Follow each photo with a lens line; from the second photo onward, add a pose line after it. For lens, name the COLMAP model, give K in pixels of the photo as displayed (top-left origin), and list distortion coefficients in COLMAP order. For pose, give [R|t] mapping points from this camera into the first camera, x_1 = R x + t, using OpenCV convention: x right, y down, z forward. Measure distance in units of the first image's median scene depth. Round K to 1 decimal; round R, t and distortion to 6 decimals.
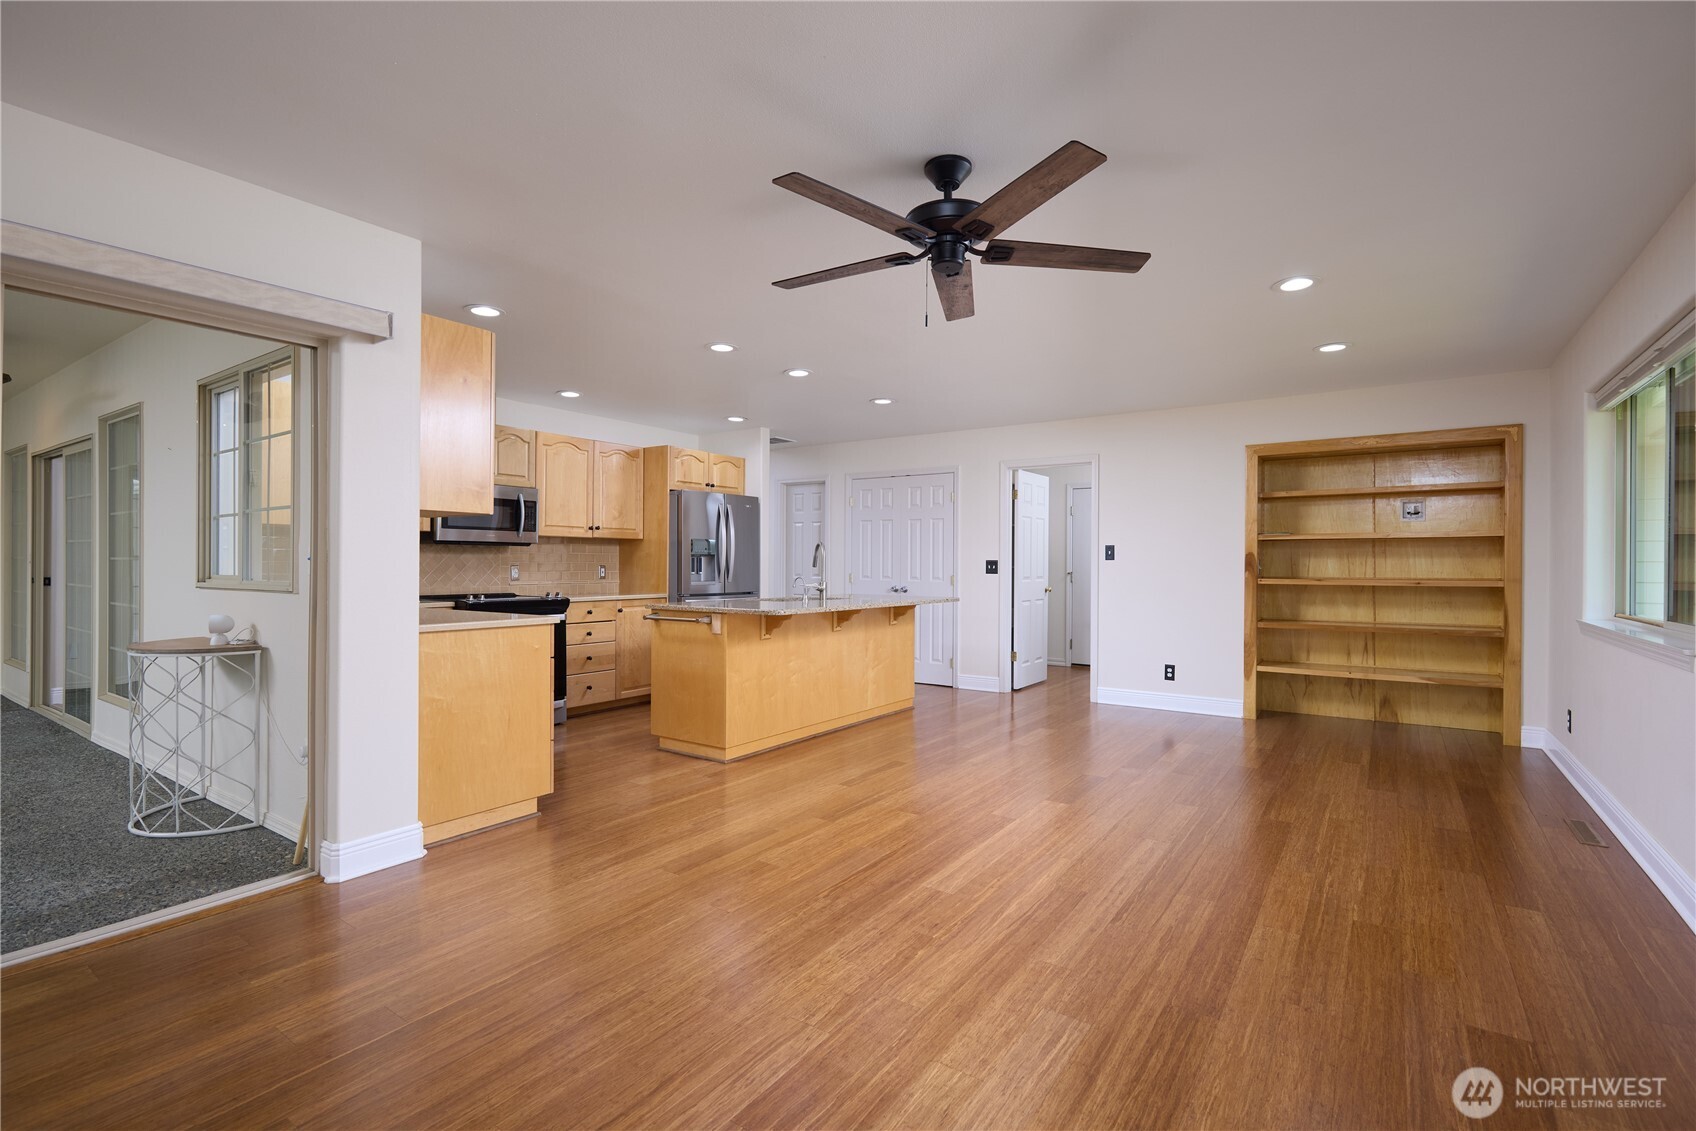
lens RADIAL K [[772.5, 0, 865.8], [0, 772.5, 567.6], [0, 0, 1]] dist [0.001997, 0.000291]
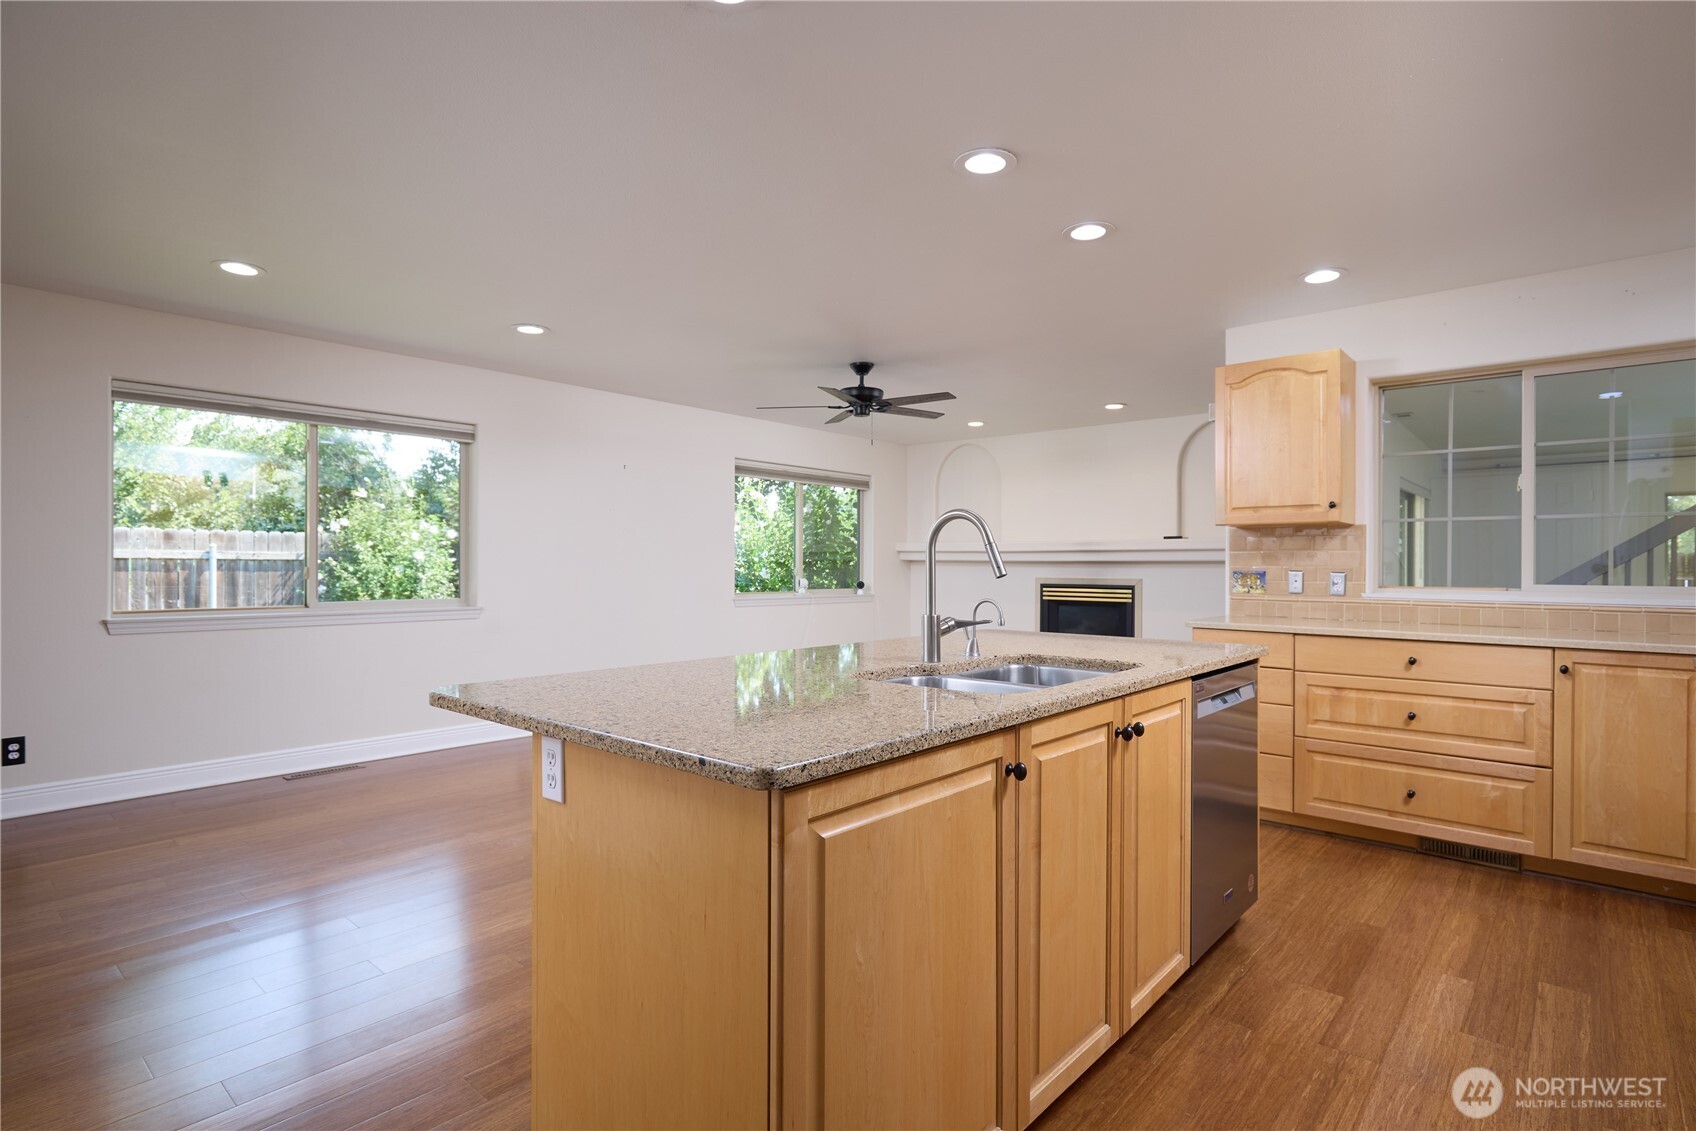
lens RADIAL K [[842.3, 0, 861.1], [0, 842.3, 563.2], [0, 0, 1]] dist [0.003006, 0.000055]
pose [[-0.992596, -0.006778, 0.121274, -0.069937], [-0.006390, 0.999973, 0.003592, -0.008959], [-0.121295, 0.002790, -0.992613, 1.424556]]
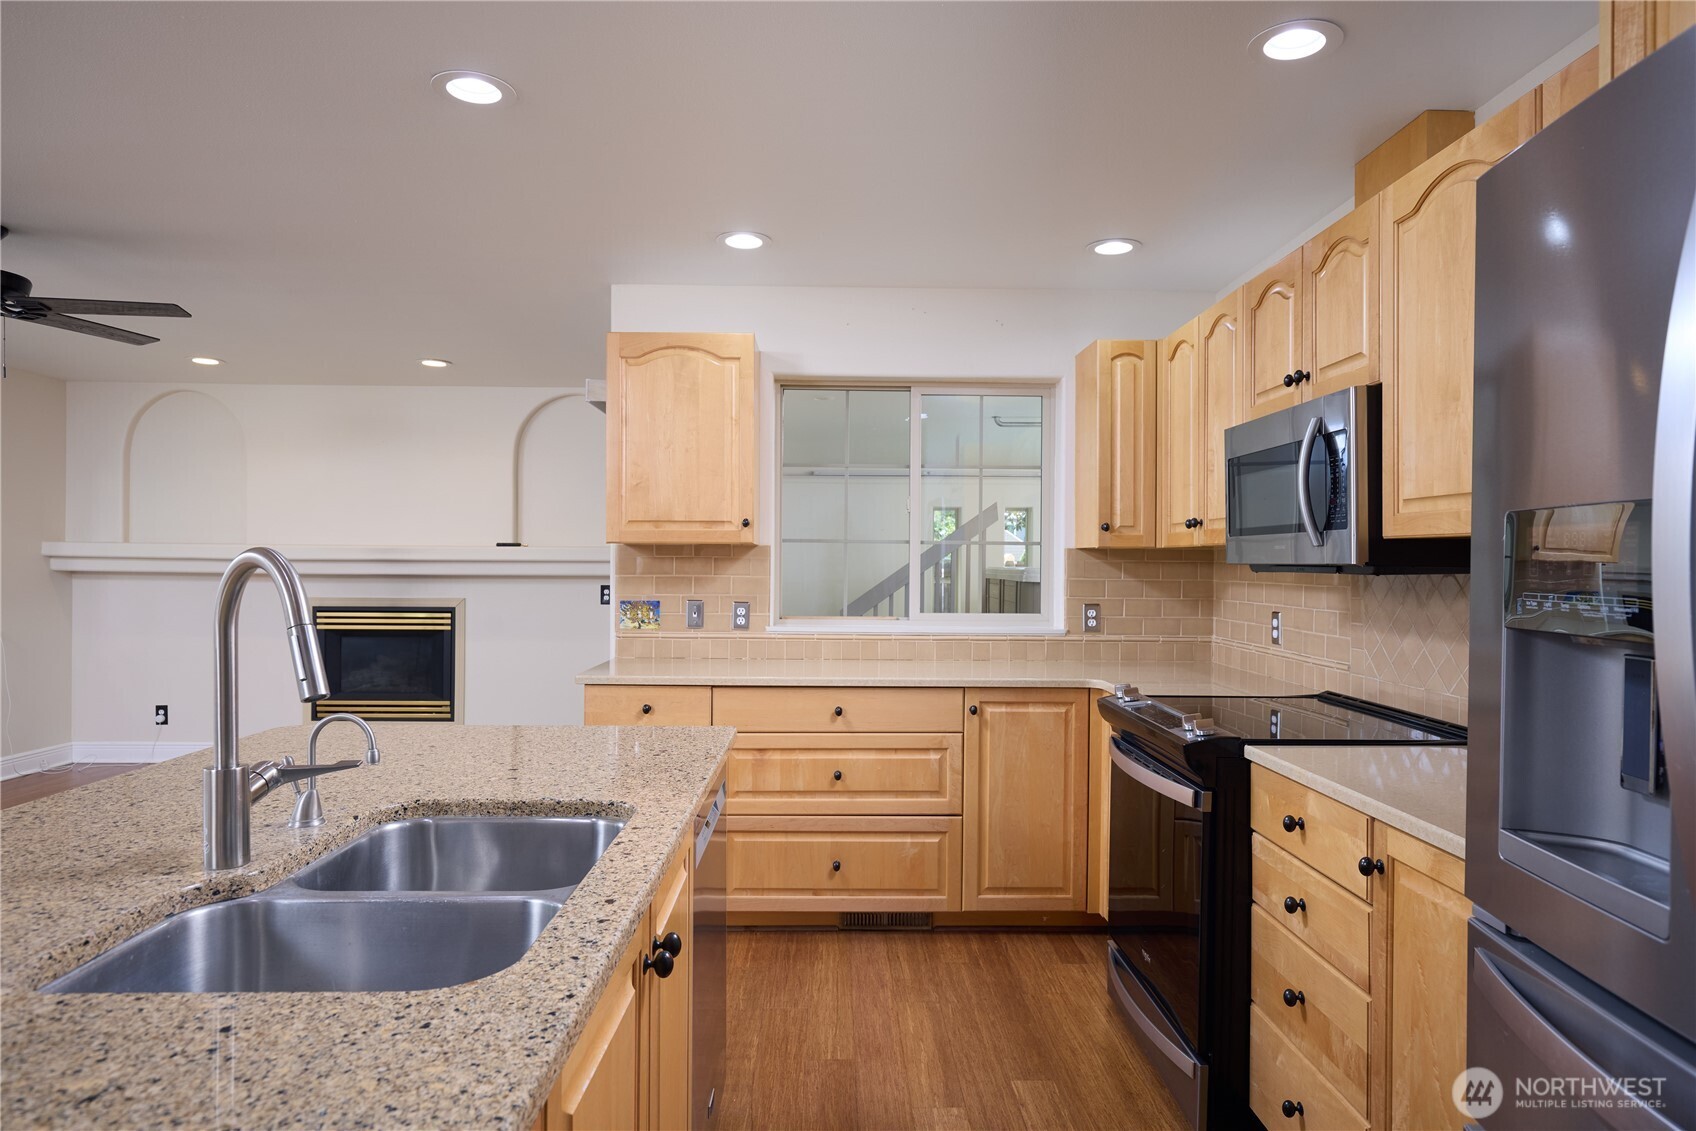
lens RADIAL K [[1006.3, 0, 848.0], [0, 1006.3, 565.5], [0, 0, 1]] dist [-0.003260, 0.000789]
pose [[-0.818849, -0.006863, -0.573967, -0.036595], [-0.012195, 0.999911, 0.005441, -0.033291], [0.573879, 0.011455, -0.818860, 1.281648]]
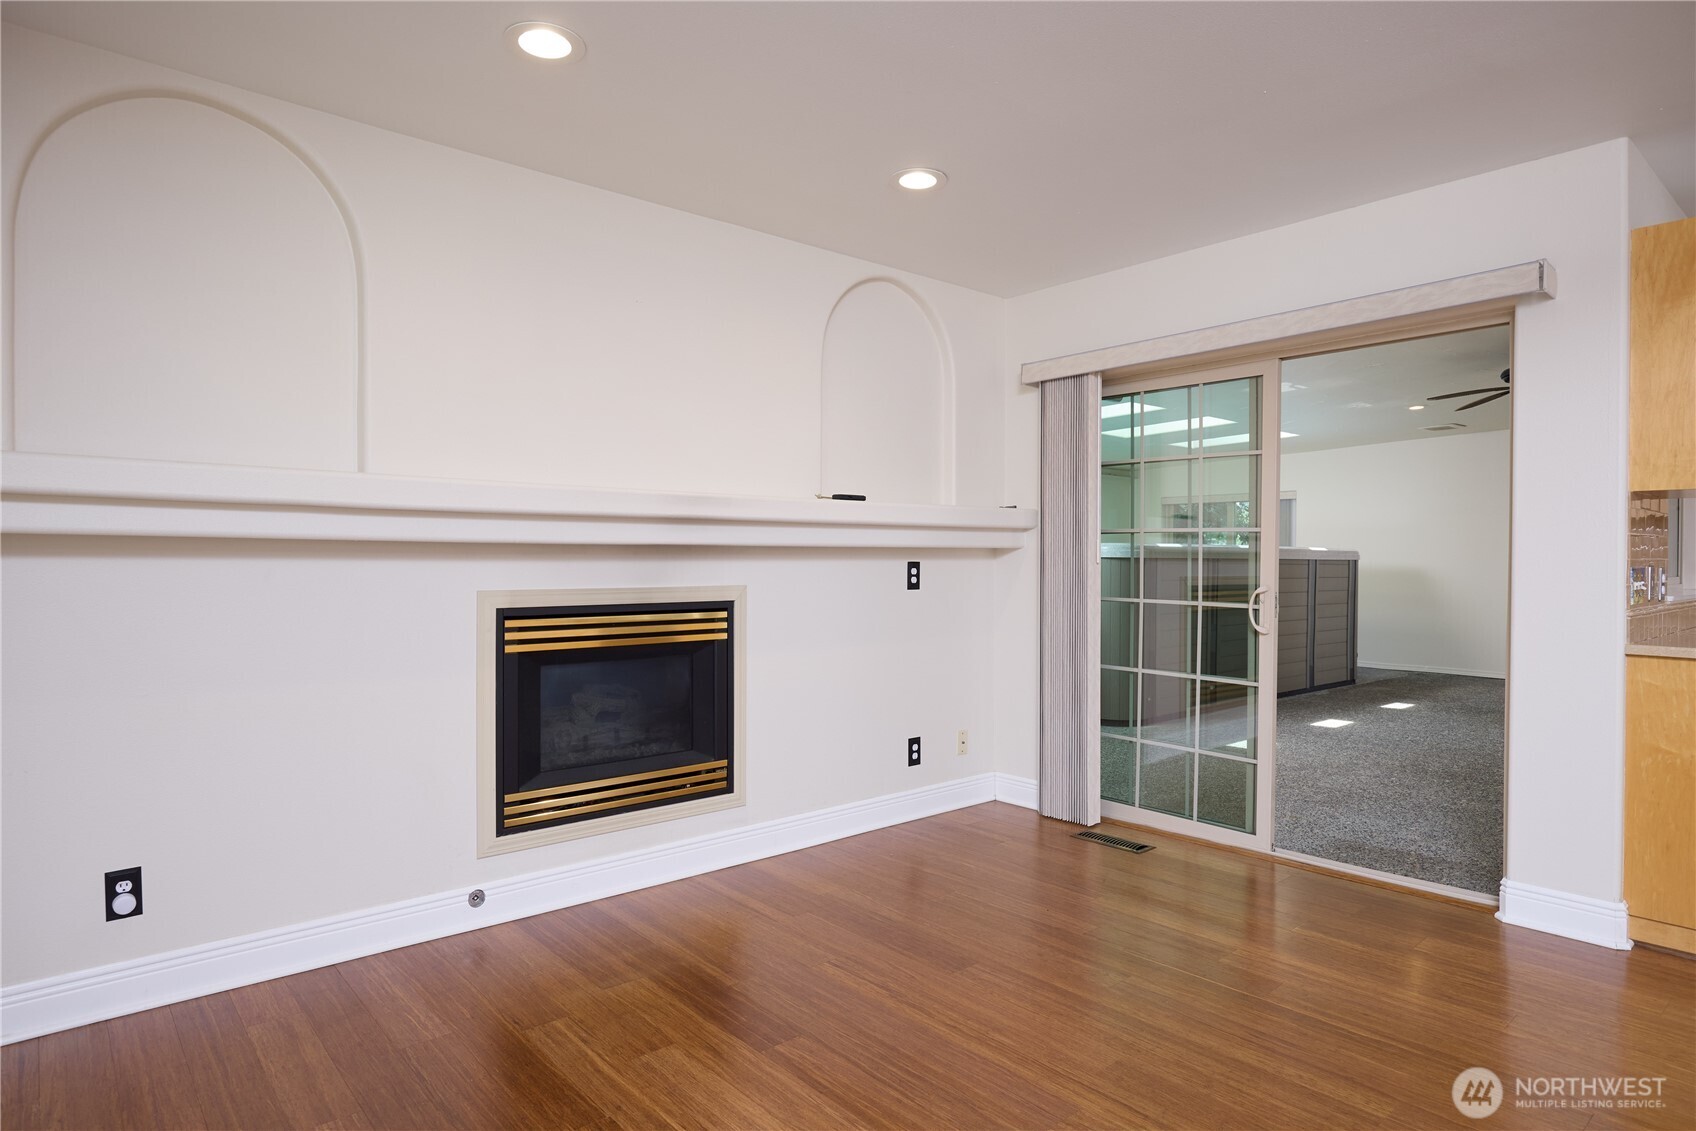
lens RADIAL K [[964.7, 0, 849.7], [0, 964.7, 563.5], [0, 0, 1]] dist [-0.001771, 0.000618]
pose [[-0.258323, 0.002238, -0.966056, 0.297873], [-0.008378, 0.999955, 0.004557, -0.001427], [0.966022, 0.009271, -0.258292, 0.286025]]
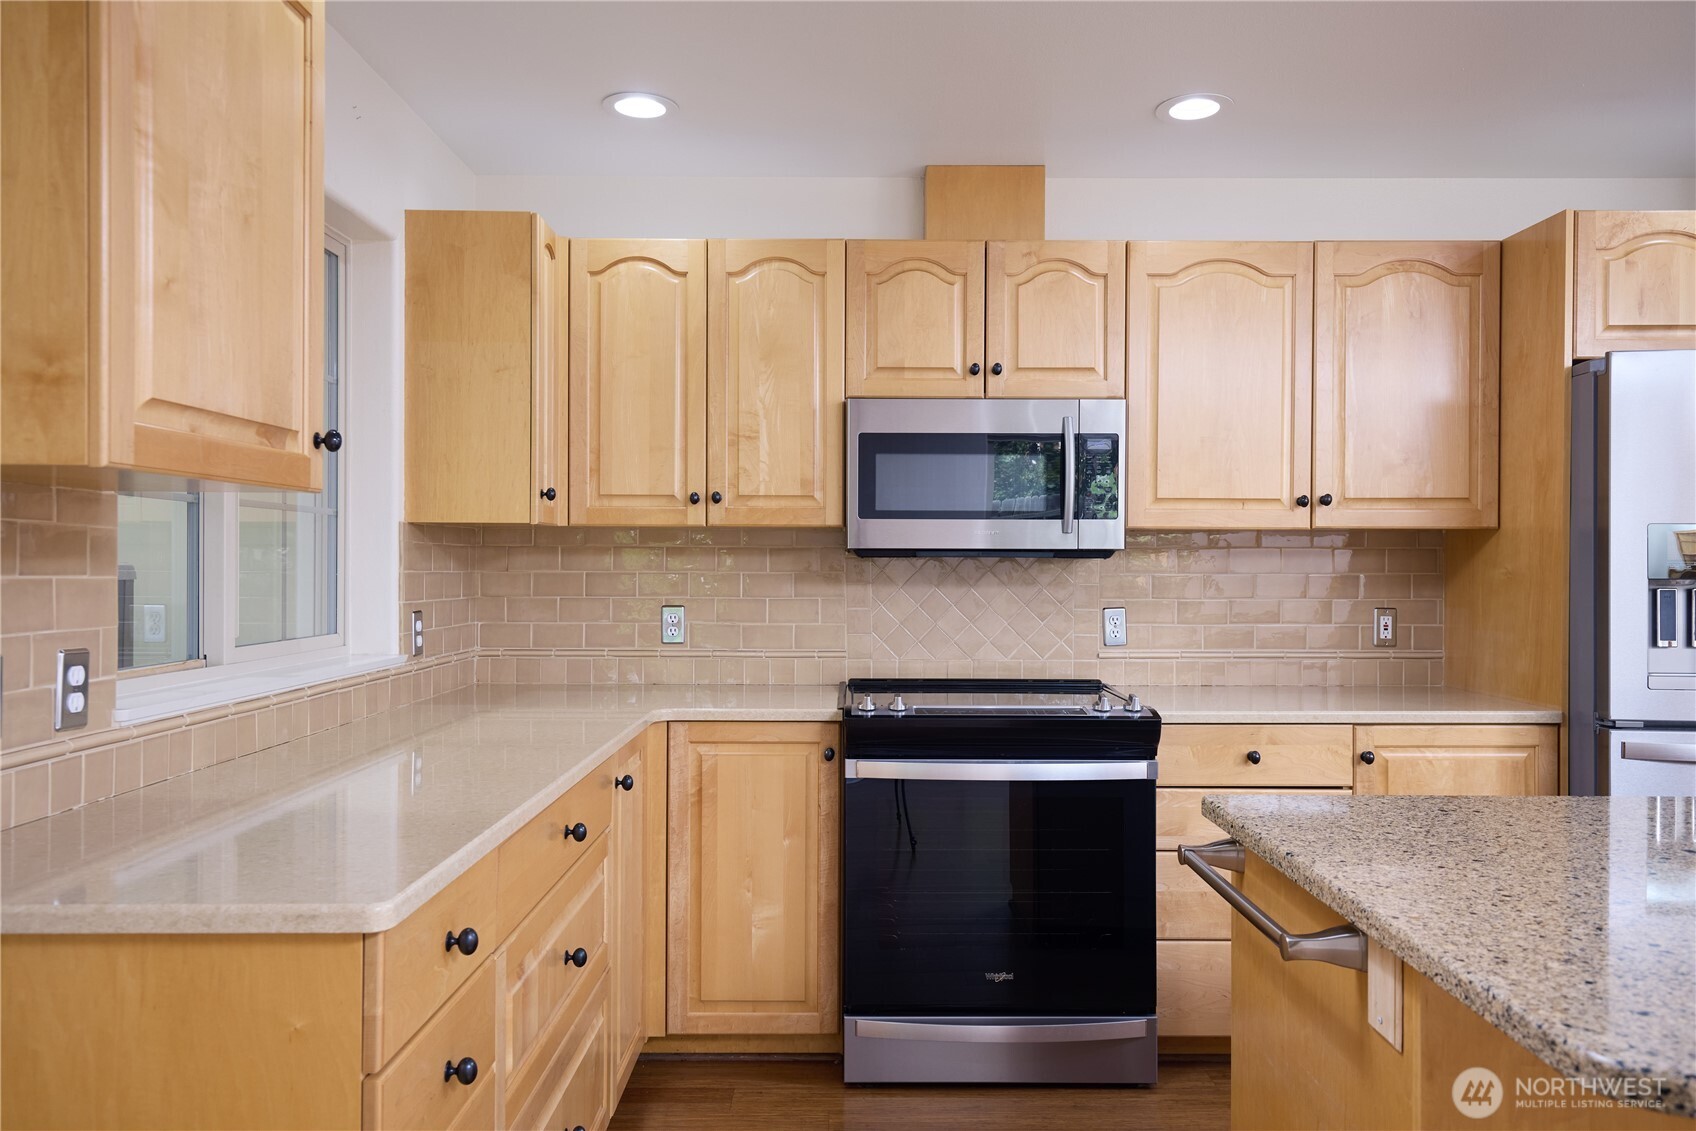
lens RADIAL K [[1247.9, 0, 848.0], [0, 1247.9, 565.5], [0, 0, 1]] dist [0.004204, 0.003992]
pose [[0.557914, -0.001771, -0.829897, -0.013666], [-0.004328, 0.999978, -0.005044, -0.022084], [0.829888, 0.006407, 0.557894, 0.602449]]
